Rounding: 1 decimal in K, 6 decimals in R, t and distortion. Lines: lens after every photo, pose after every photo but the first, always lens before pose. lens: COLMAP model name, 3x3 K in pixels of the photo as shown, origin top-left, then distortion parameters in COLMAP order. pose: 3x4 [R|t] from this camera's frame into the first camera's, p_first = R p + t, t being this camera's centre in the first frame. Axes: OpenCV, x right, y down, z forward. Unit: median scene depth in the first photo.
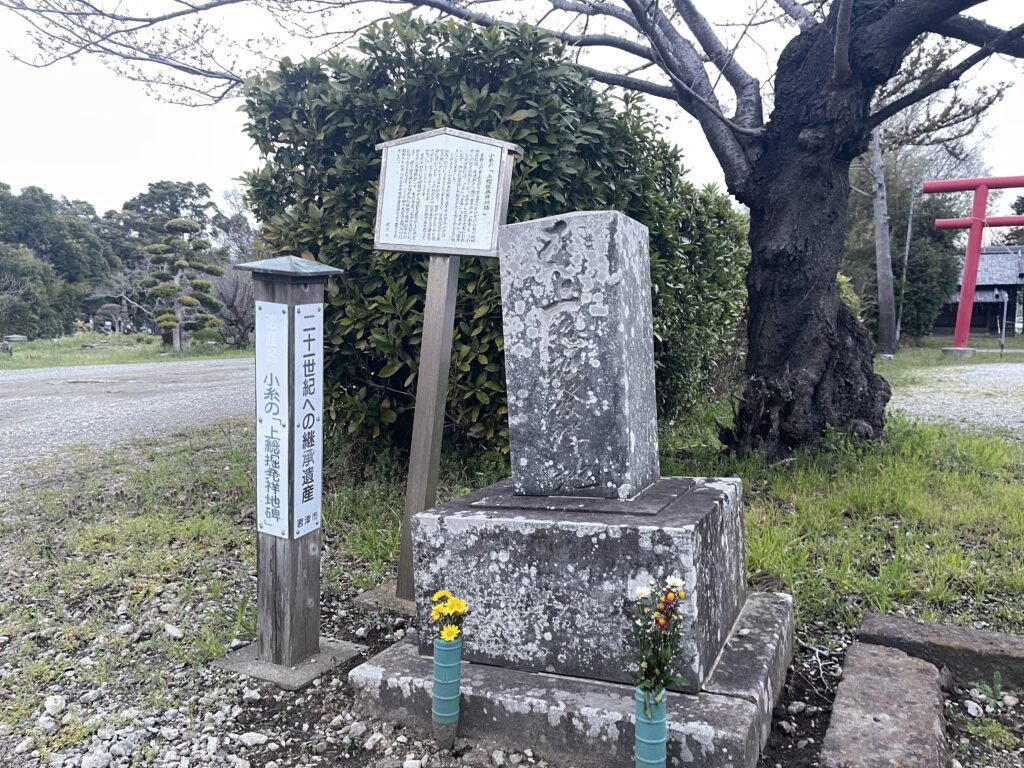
lens RADIAL K [[766.0, 0, 511.6], [0, 766.0, 380.7], [0, 0, 1]] dist [0.072700, -0.090439]
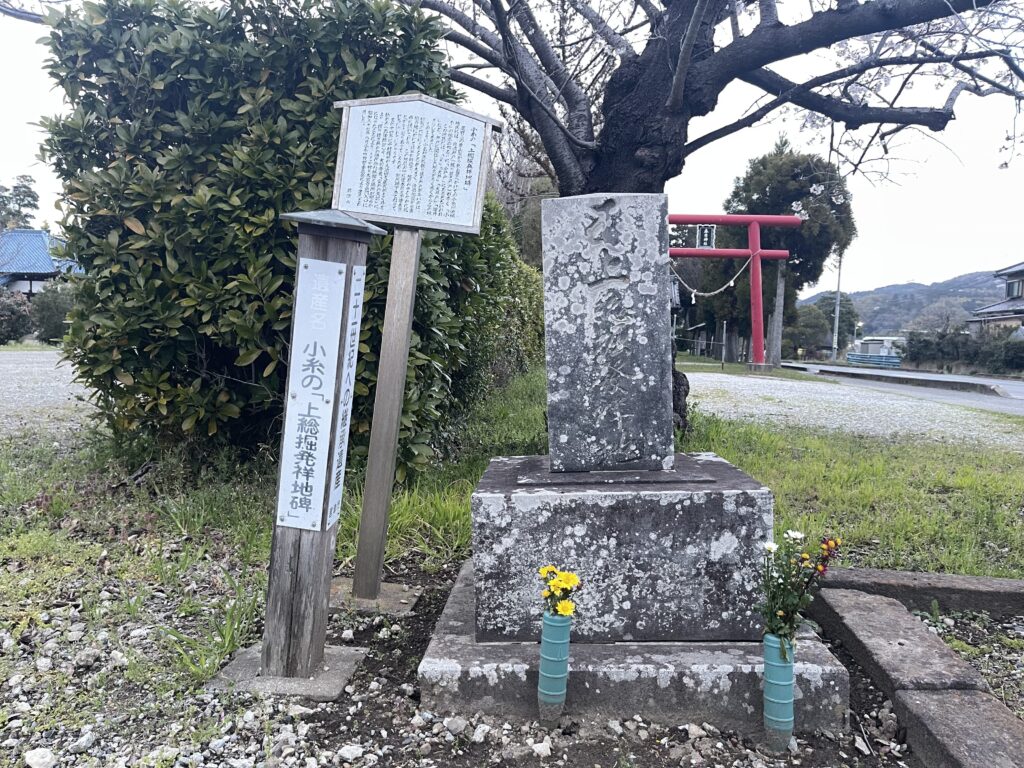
lens RADIAL K [[766.0, 0, 504.3], [0, 766.0, 386.9], [0, 0, 1]] dist [0.072700, -0.090439]
pose [[0.928339, 0.005611, 0.371693, -0.204337], [-0.004877, 0.999984, -0.002916, 0.020146], [-0.371703, 0.000894, 0.928351, 0.049559]]
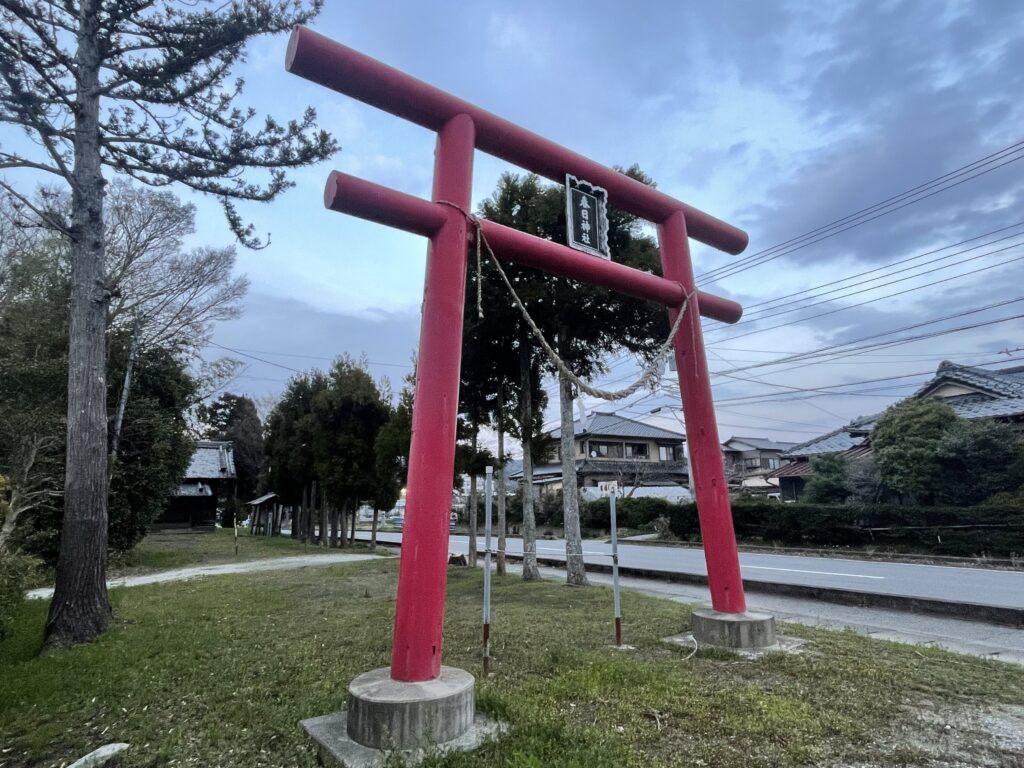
lens RADIAL K [[578.8, 0, 508.9], [0, 578.8, 381.8], [0, 0, 1]] dist [-0.001638, -0.003145]
pose [[0.465816, 0.173865, 0.867633, 2.120882], [0.087762, 0.966595, -0.240814, -0.437473], [-0.880519, 0.188320, 0.434997, 4.470911]]
